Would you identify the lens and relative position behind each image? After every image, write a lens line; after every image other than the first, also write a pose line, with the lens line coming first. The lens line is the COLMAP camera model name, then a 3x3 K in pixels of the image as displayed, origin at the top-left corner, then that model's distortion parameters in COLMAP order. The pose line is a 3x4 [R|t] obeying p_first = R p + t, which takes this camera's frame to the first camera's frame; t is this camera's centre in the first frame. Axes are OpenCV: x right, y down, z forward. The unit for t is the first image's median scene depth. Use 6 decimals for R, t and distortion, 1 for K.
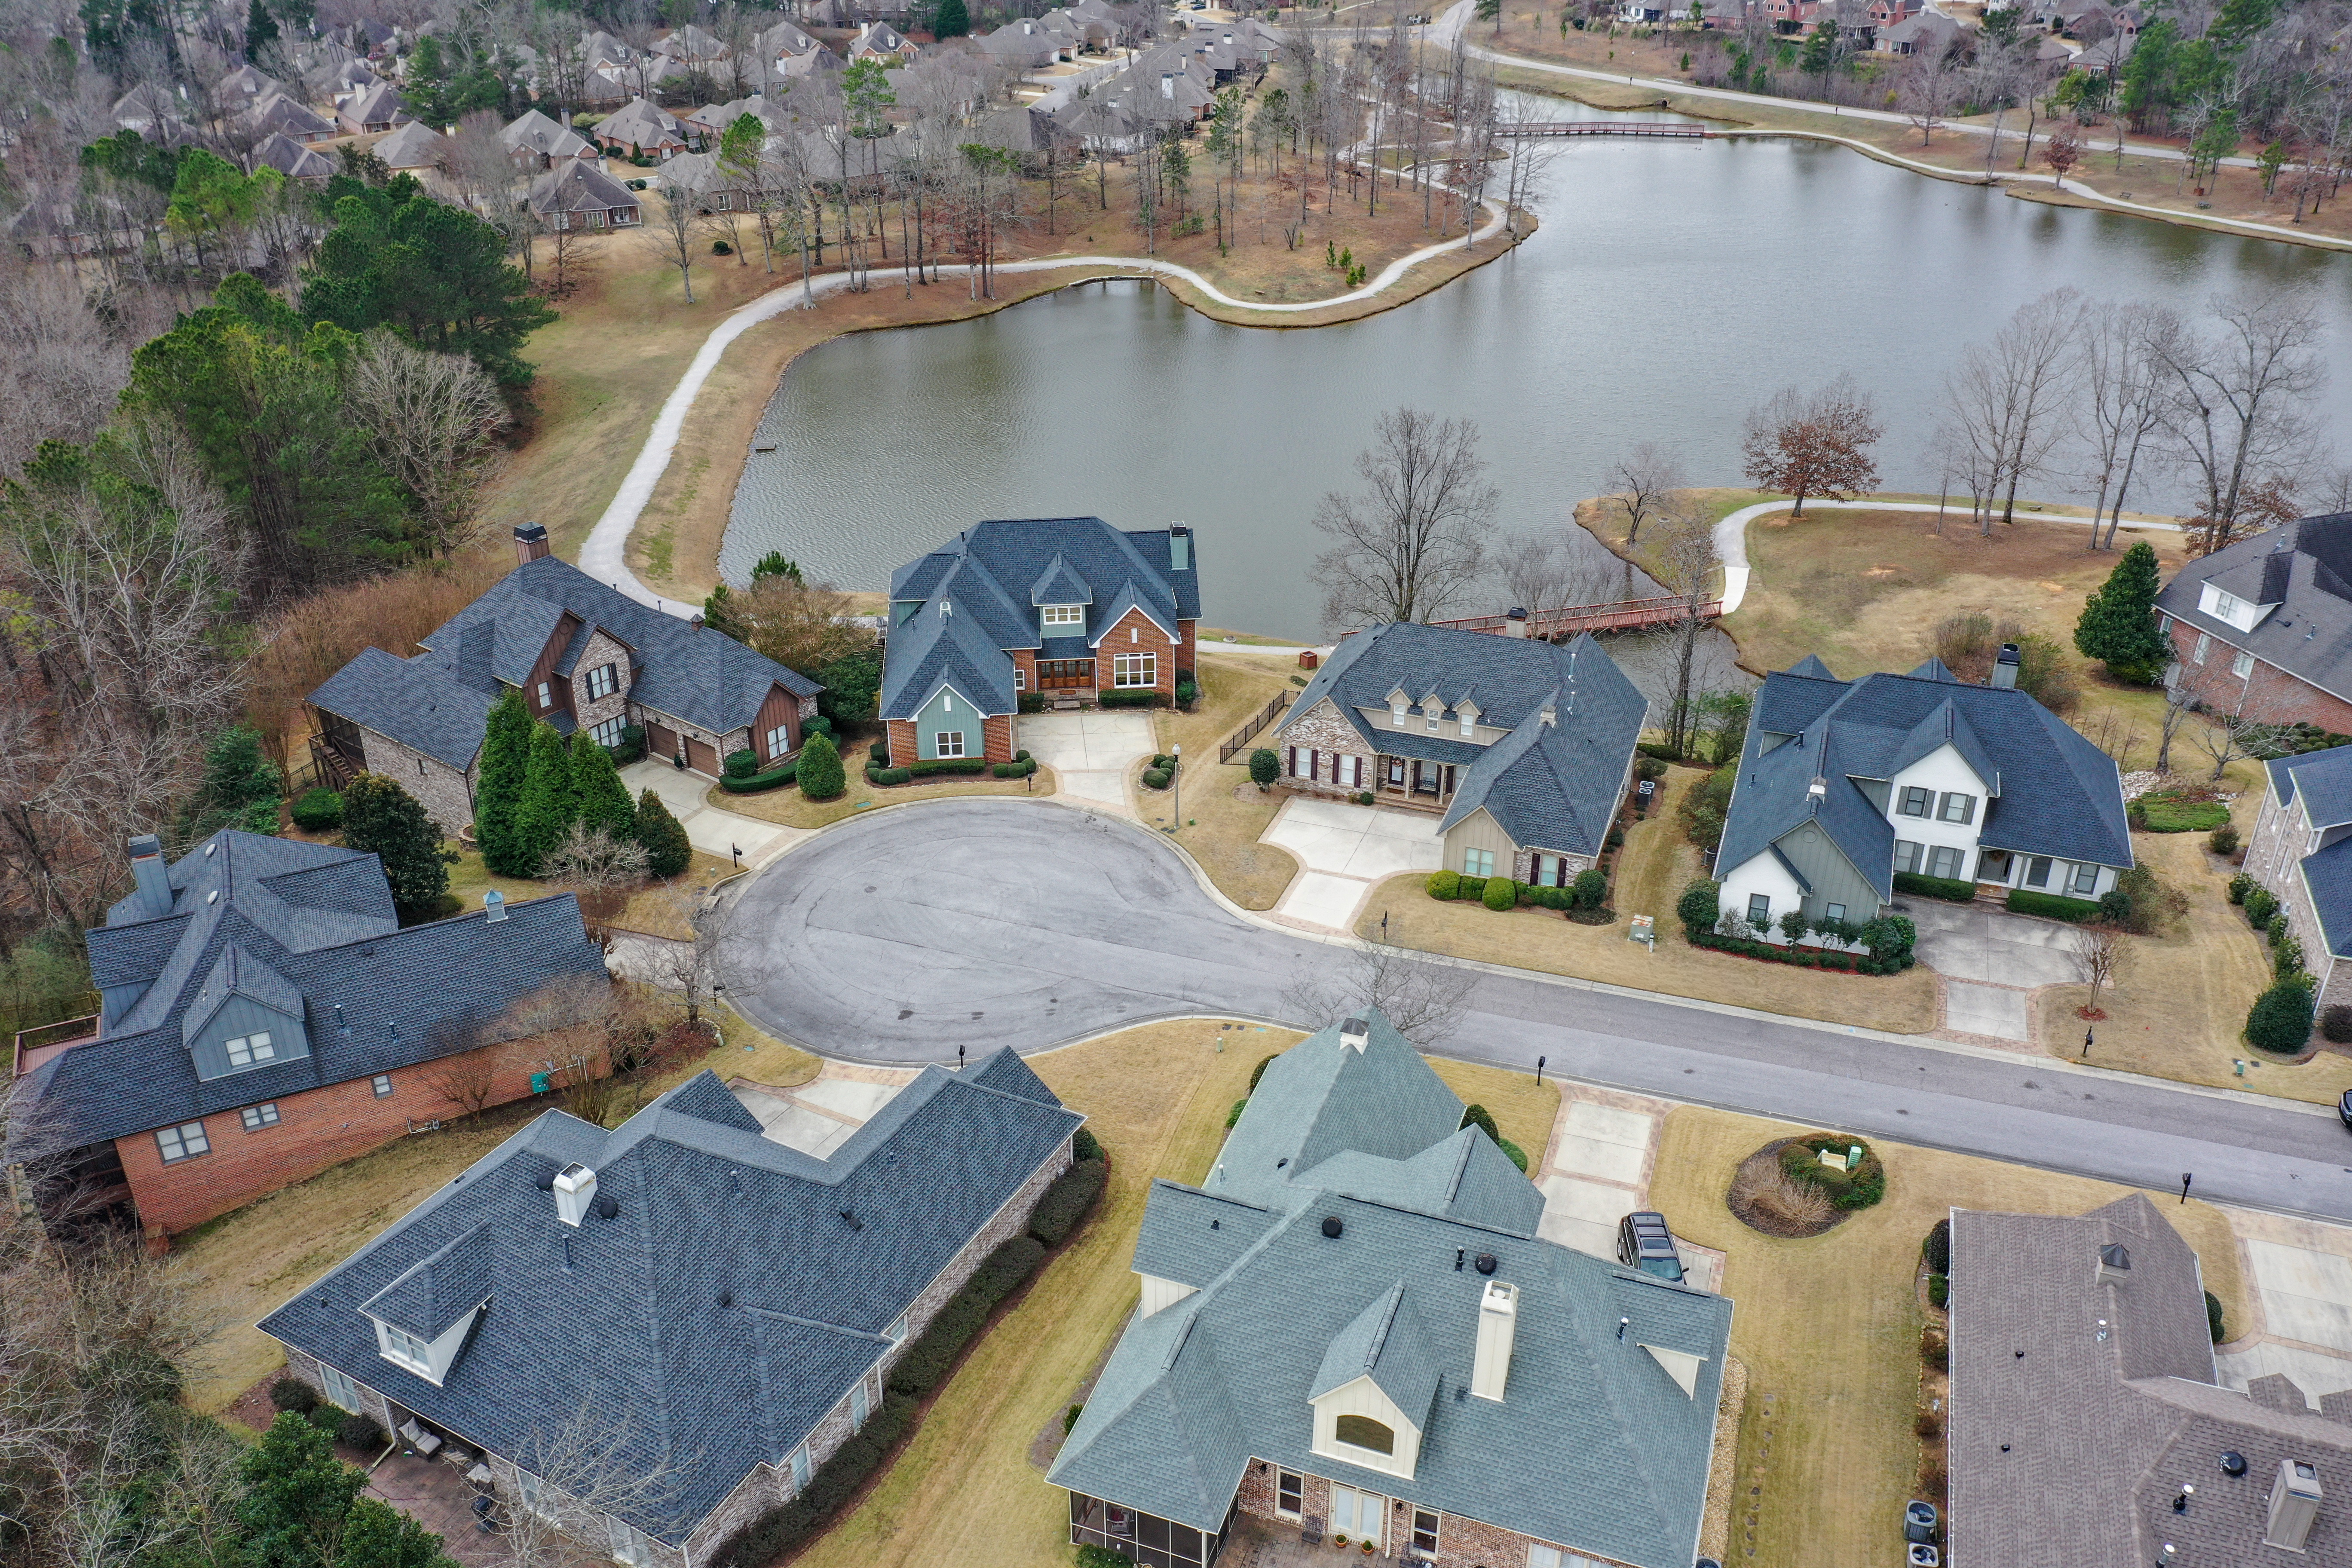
lens RADIAL K [[1852.7, 0, 1172.3], [0, 1852.7, 785.6], [0, 0, 1]] dist [-0.000207, 0.004664]
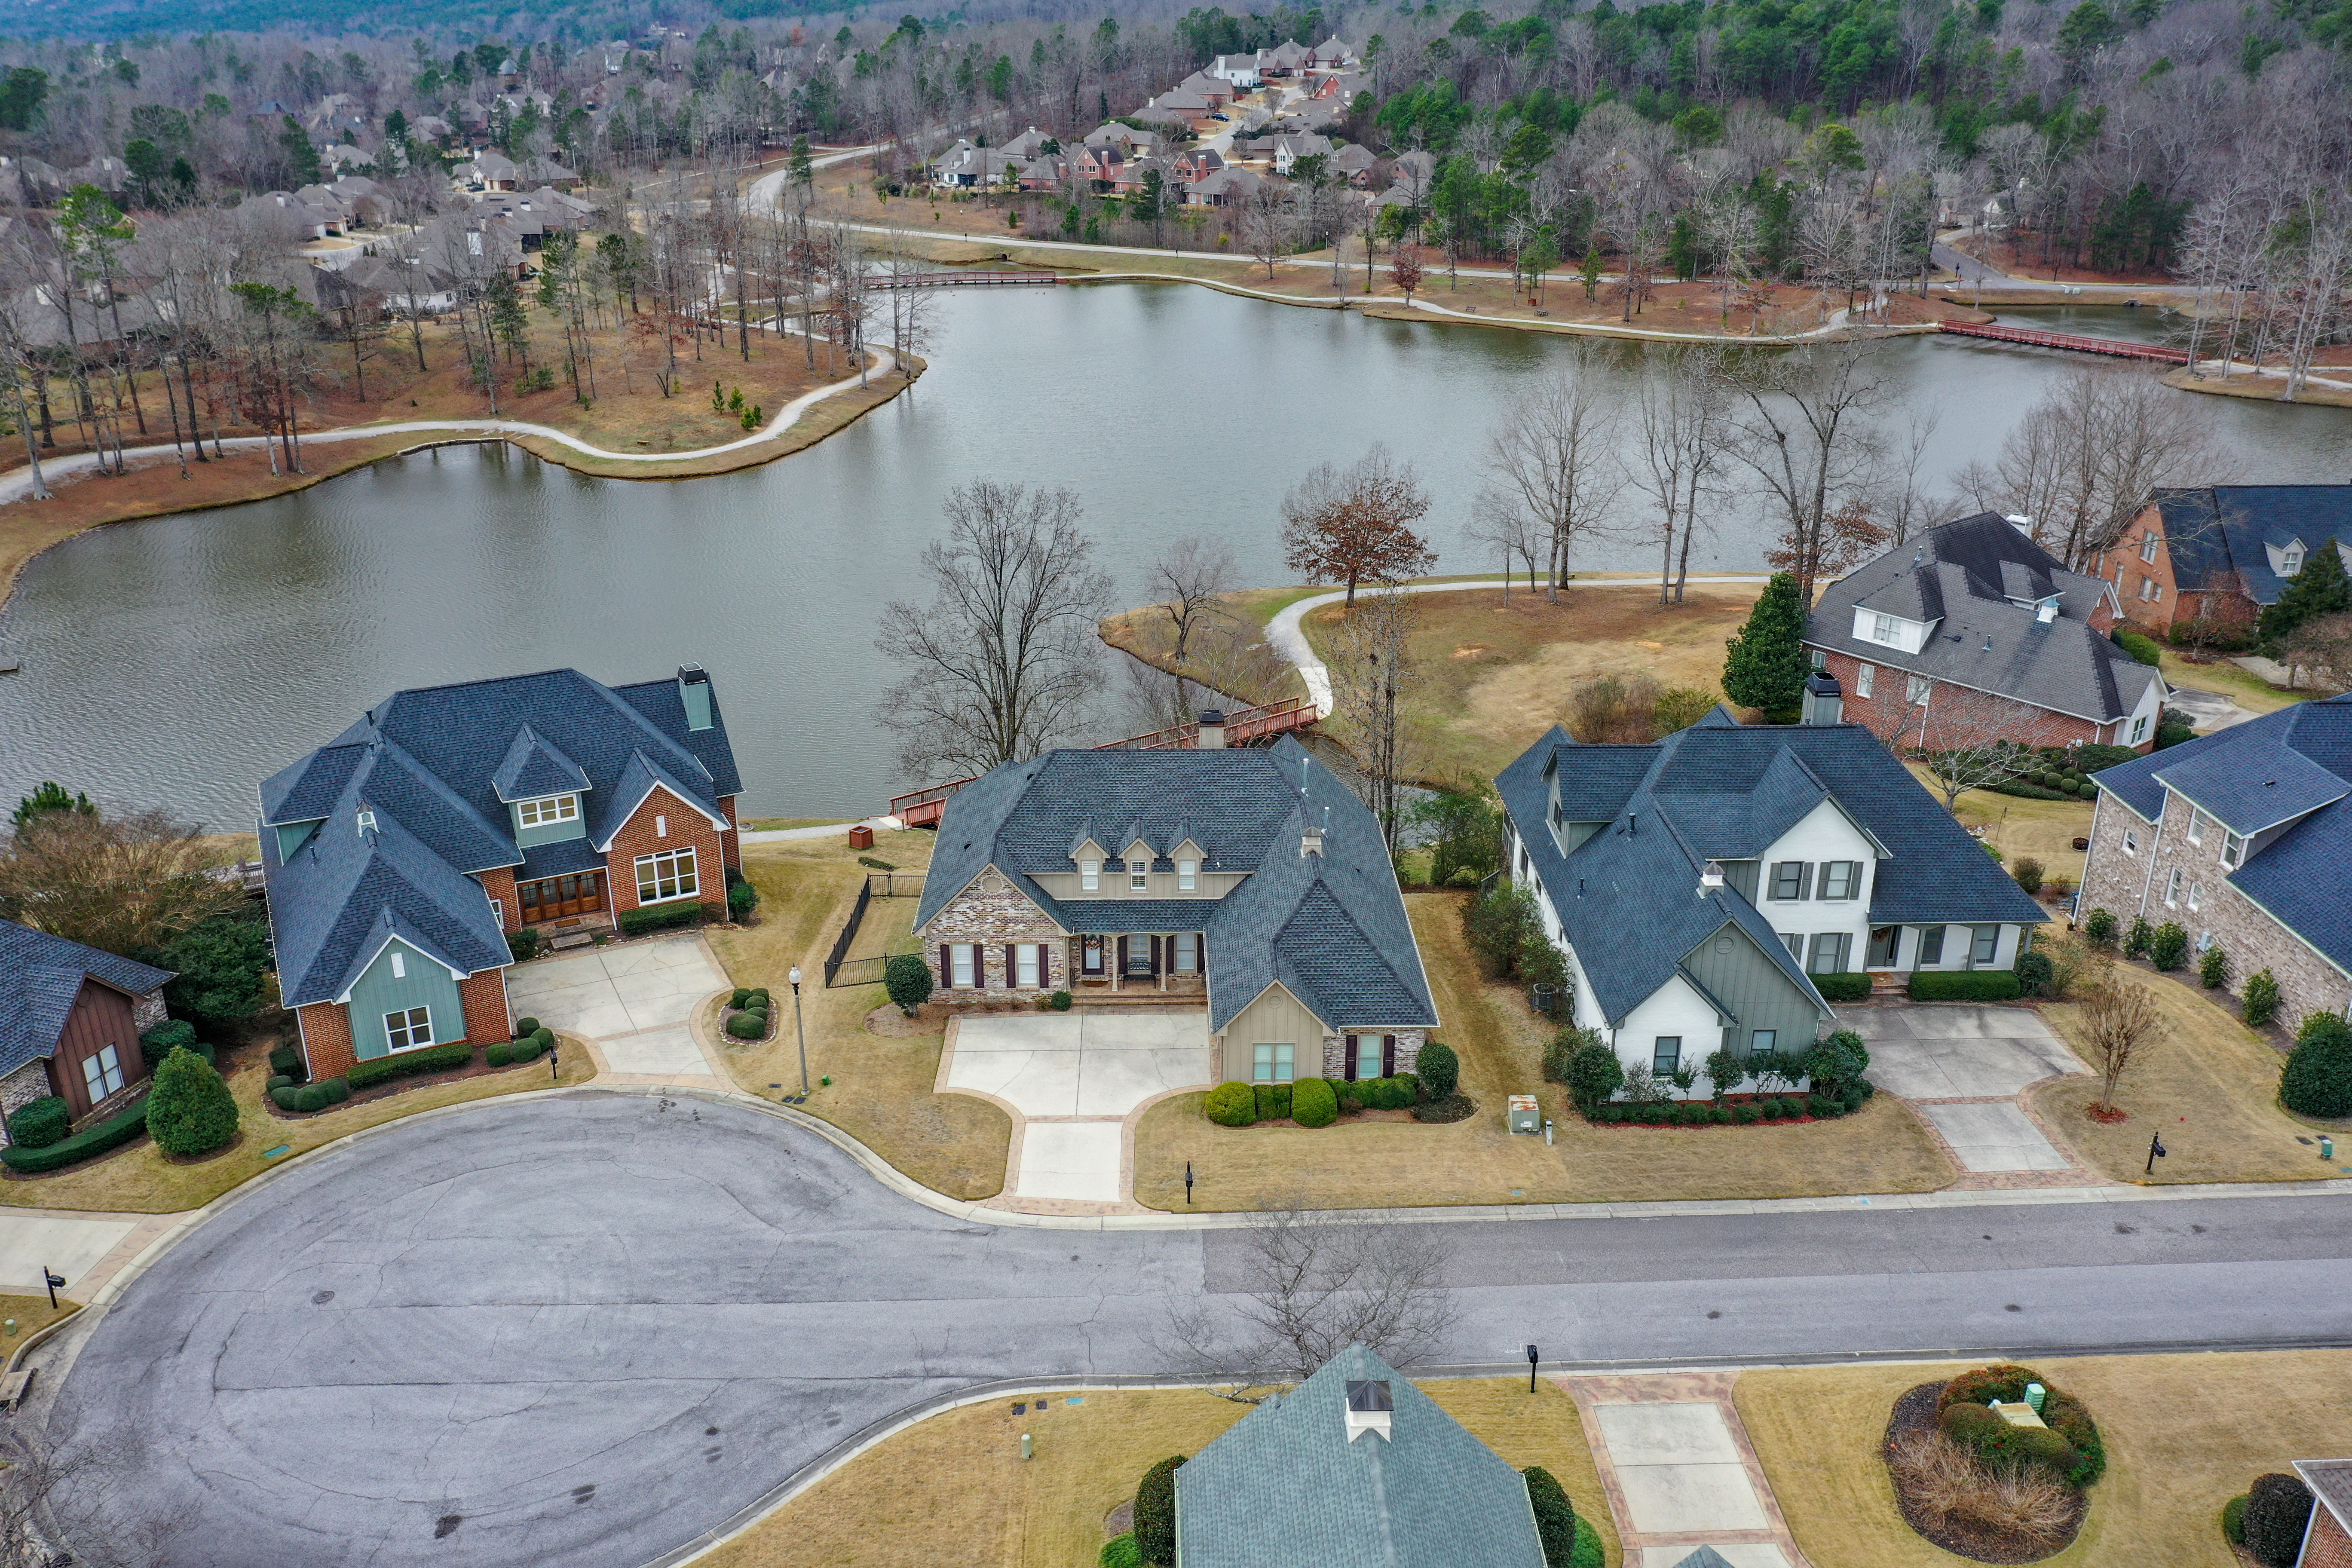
lens RADIAL K [[1855.9, 0, 1172.6], [0, 1855.9, 785.2], [0, 0, 1]] dist [0.005048, -0.004920]
pose [[0.930997, -0.130888, 0.340754, -0.083677], [0.166059, 0.983179, -0.076048, -0.012650], [-0.325069, 0.127385, 0.937072, 0.311776]]
